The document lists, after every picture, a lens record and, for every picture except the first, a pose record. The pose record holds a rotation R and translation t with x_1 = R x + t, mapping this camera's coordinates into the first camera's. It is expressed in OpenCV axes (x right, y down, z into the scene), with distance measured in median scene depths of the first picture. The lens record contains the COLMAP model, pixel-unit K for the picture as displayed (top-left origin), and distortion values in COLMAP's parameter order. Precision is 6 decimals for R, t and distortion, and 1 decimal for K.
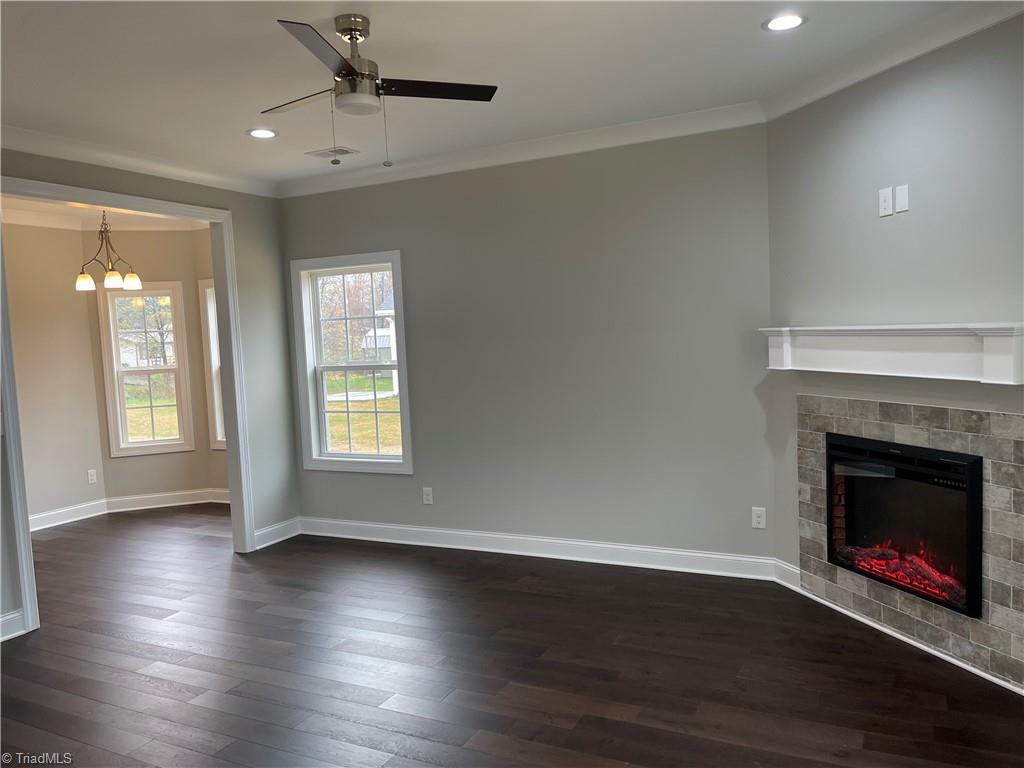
lens RADIAL K [[768.6, 0, 516.4], [0, 768.6, 391.2], [0, 0, 1]] dist [-0.038879, -0.024611]
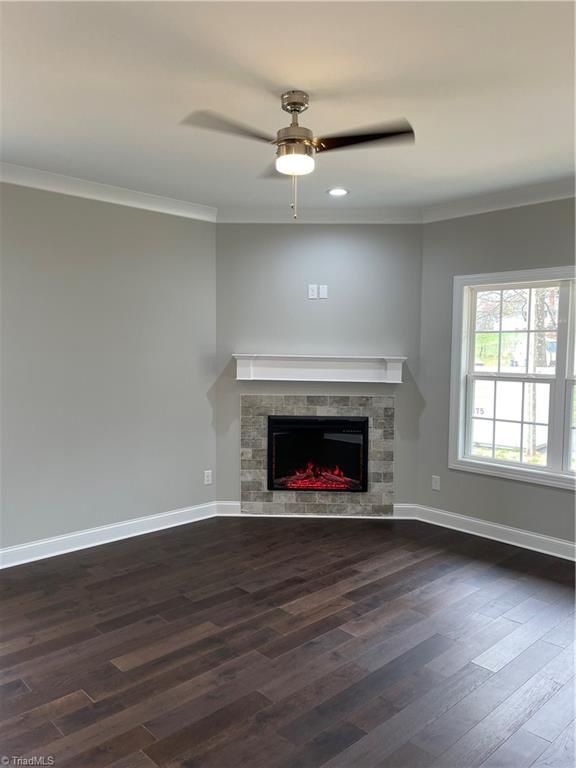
lens RADIAL K [[576.5, 0, 291.0], [0, 576.5, 379.2], [0, 0, 1]] dist [-0.038879, -0.024611]
pose [[0.319320, -0.018357, 0.947469, -0.934944], [0.047513, 0.998865, 0.003340, -0.034996], [-0.946455, 0.043950, 0.319829, 0.602871]]
